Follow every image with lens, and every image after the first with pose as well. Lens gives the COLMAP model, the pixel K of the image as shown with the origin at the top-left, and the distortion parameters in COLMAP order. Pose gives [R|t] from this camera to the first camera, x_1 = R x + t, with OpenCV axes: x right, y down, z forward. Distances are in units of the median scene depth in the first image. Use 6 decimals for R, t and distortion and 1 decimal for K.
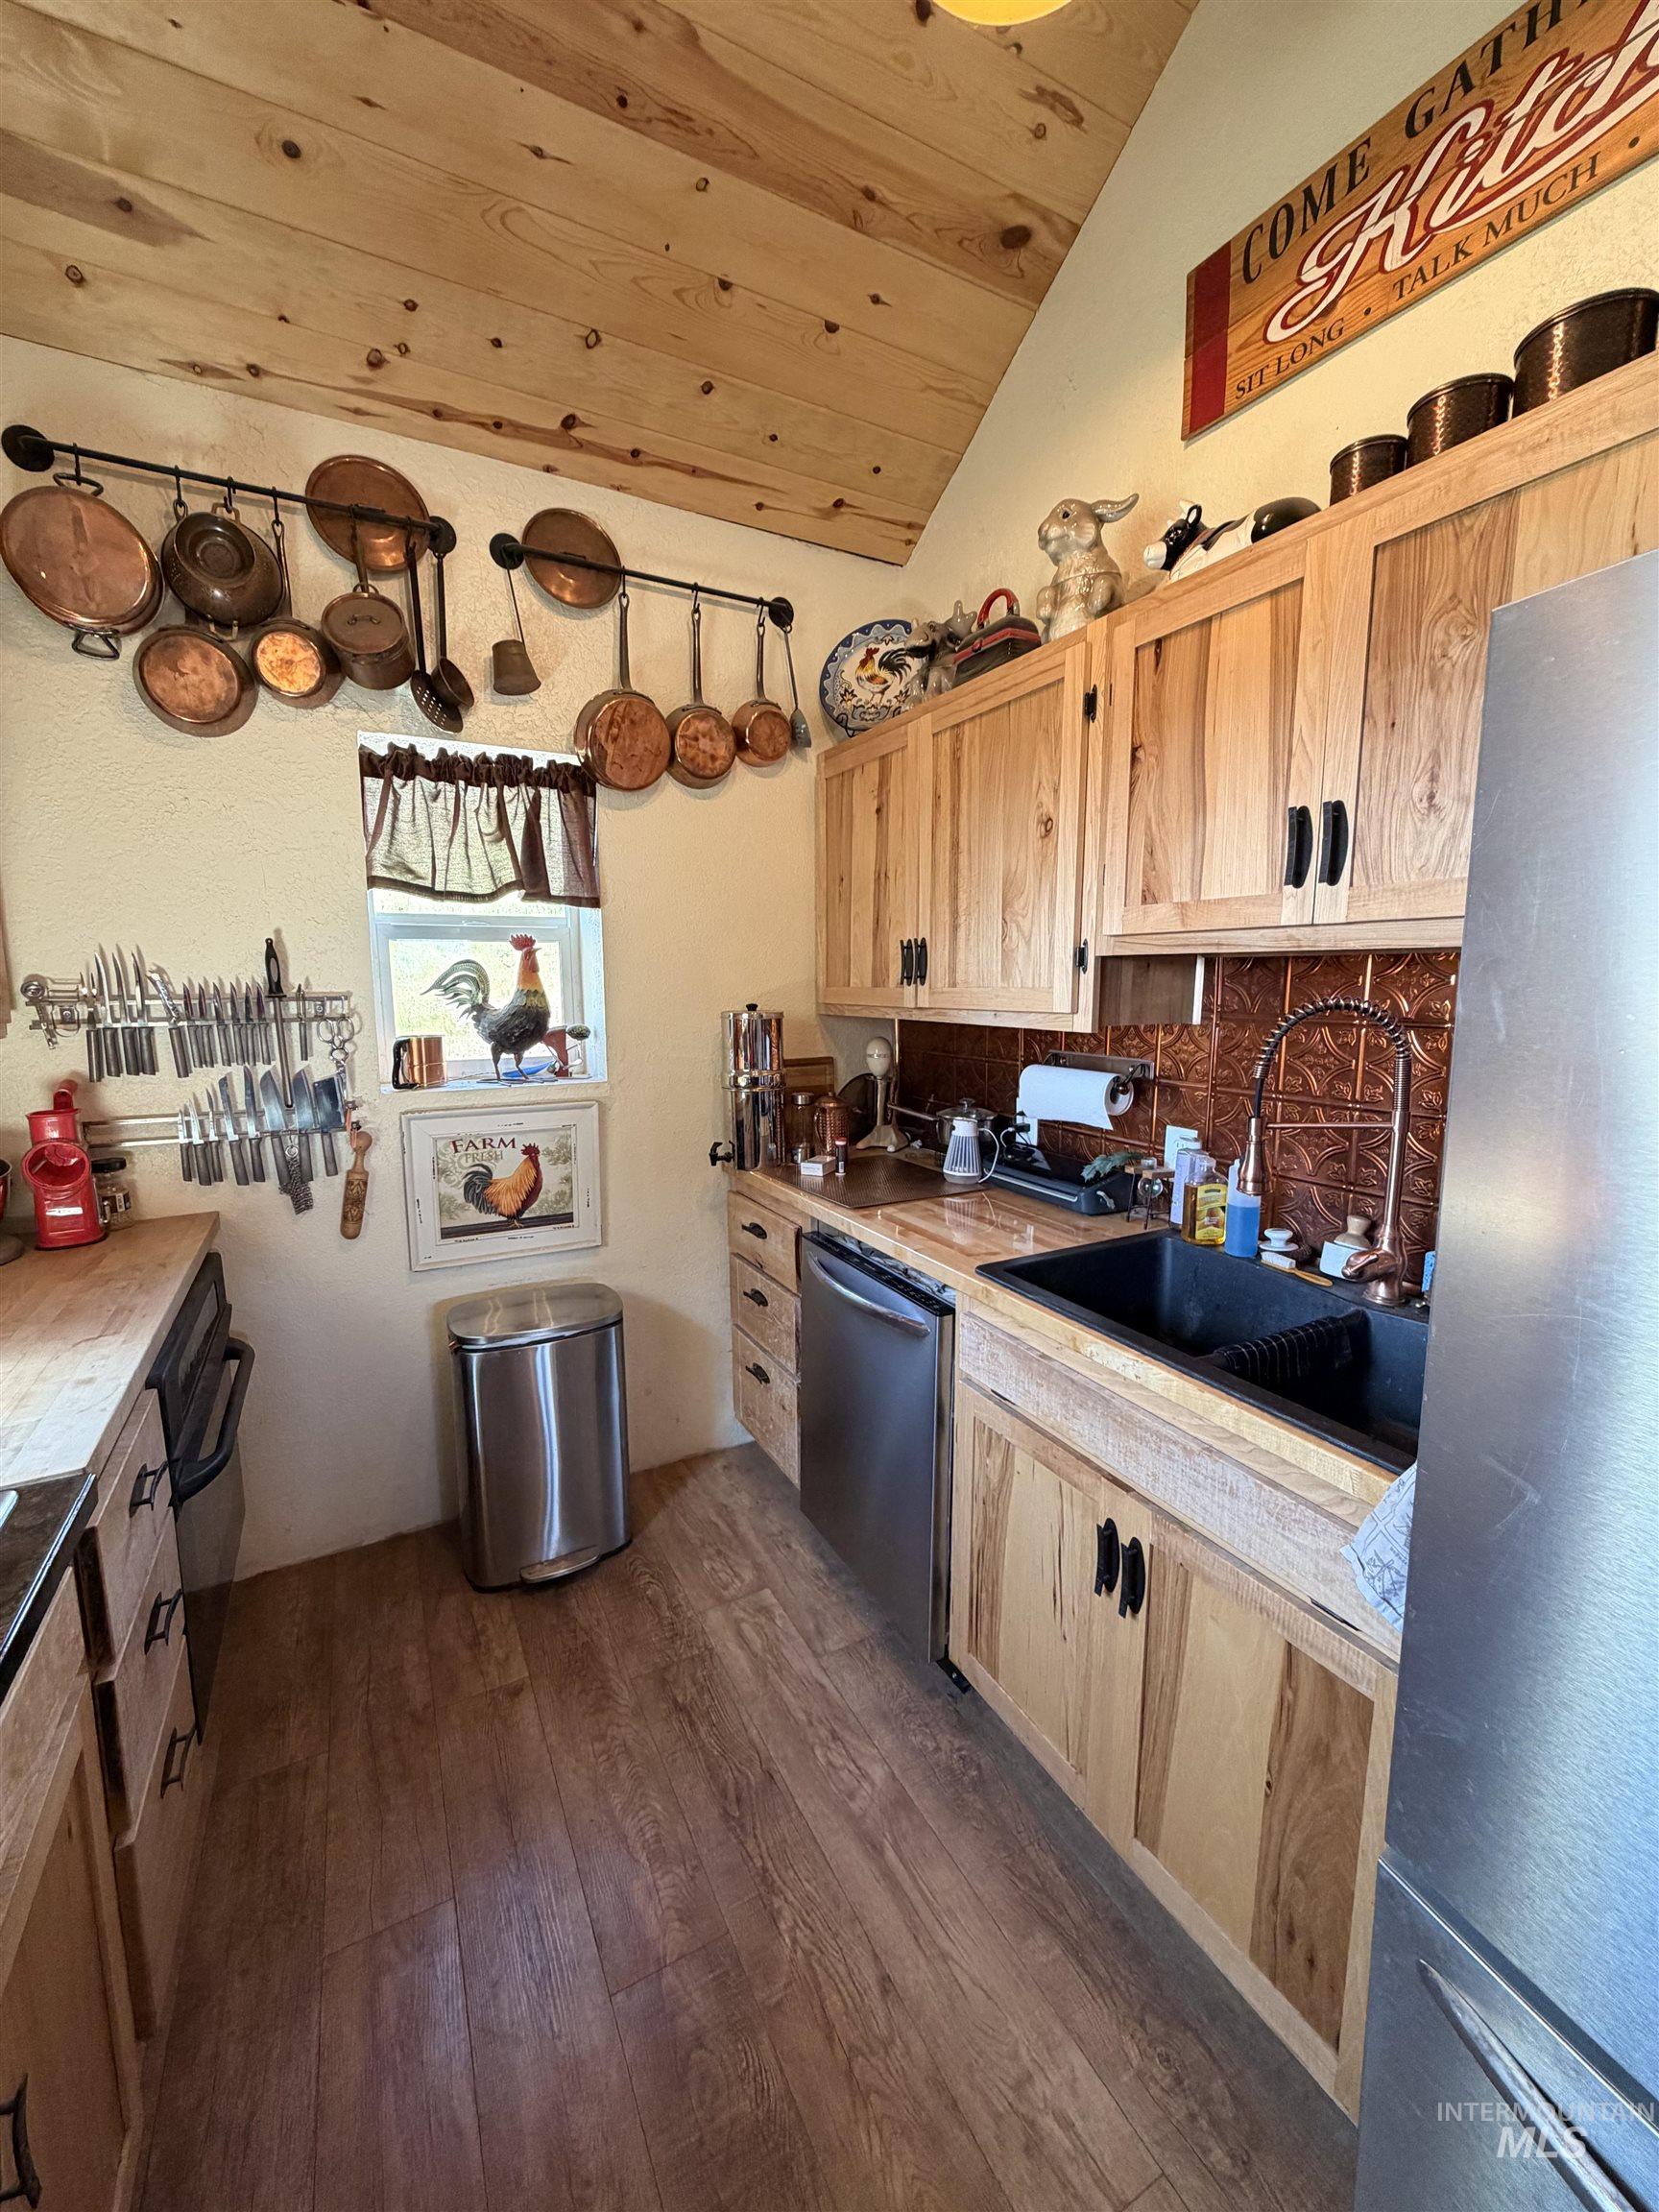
lens RADIAL K [[879.3, 0, 827.2], [0, 879.3, 1102.7], [0, 0, 1]] dist [-0.002139, -0.000215]
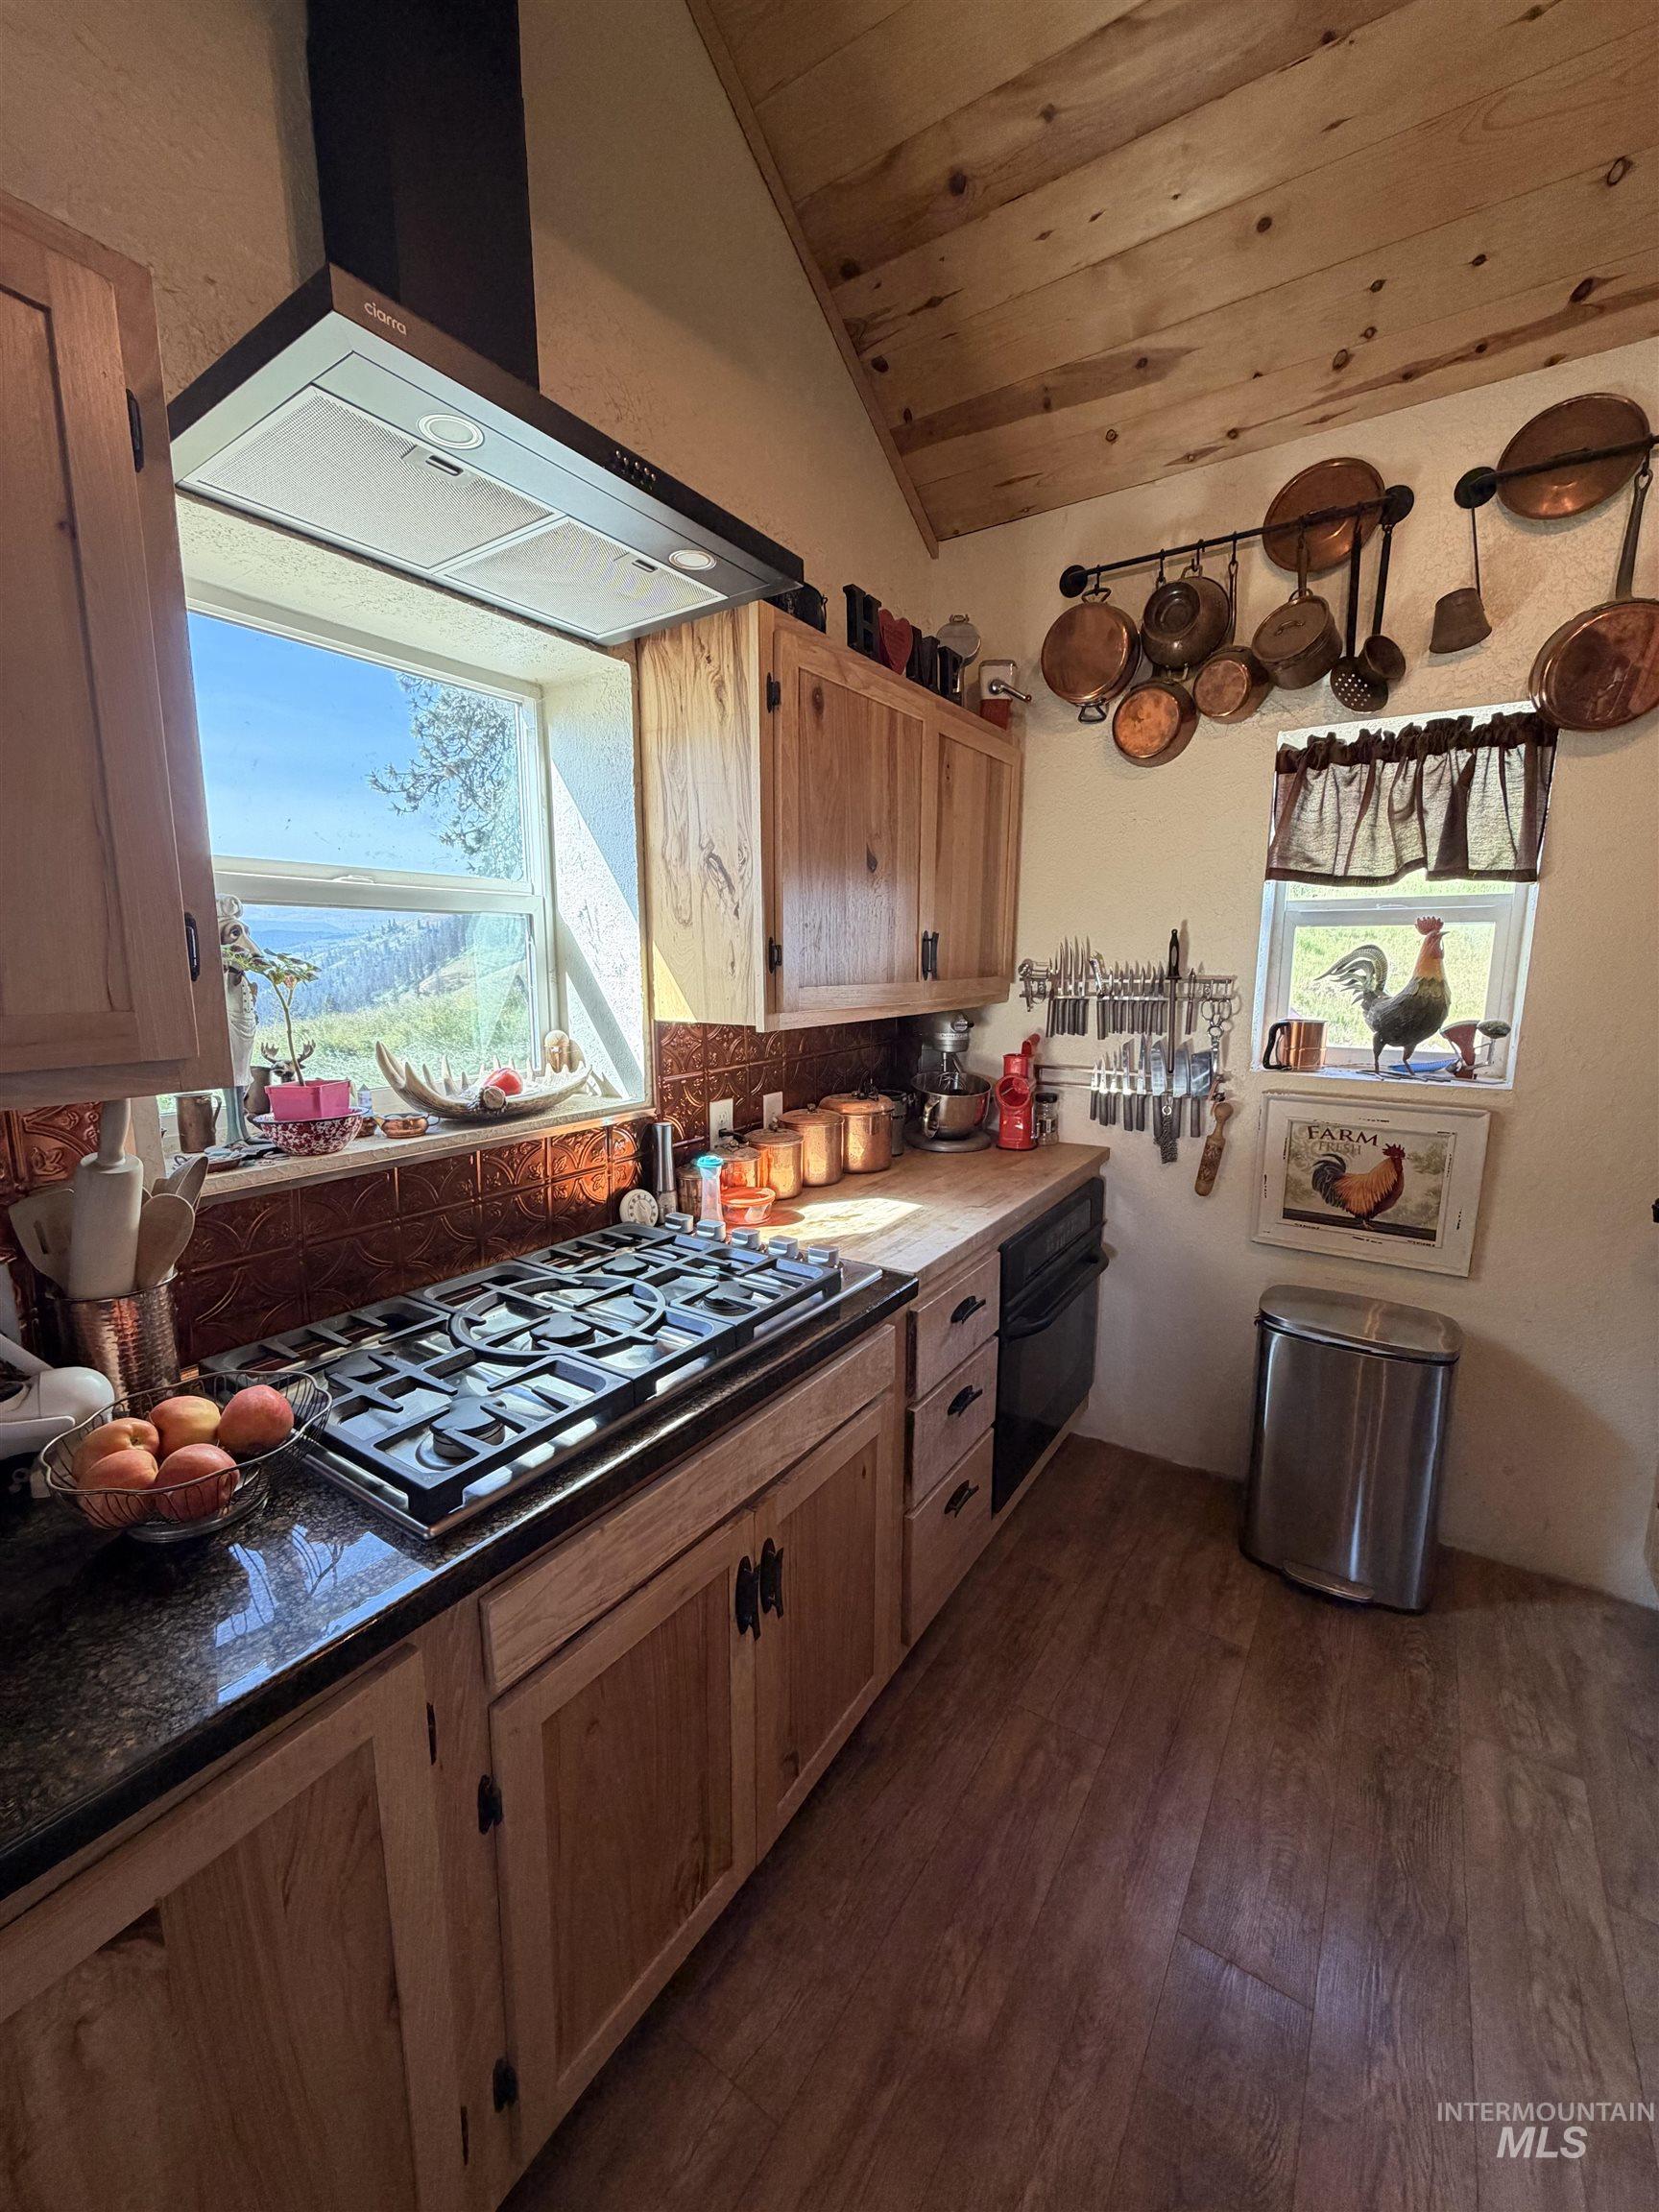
lens RADIAL K [[879.3, 0, 828.0], [0, 879.3, 1103.7], [0, 0, 1]] dist [-0.002139, -0.000215]
pose [[0.466118, 0.148255, -0.872213, 0.205761], [-0.128305, 0.986765, 0.099159, -0.011889], [0.875370, 0.065689, 0.478970, 0.035427]]
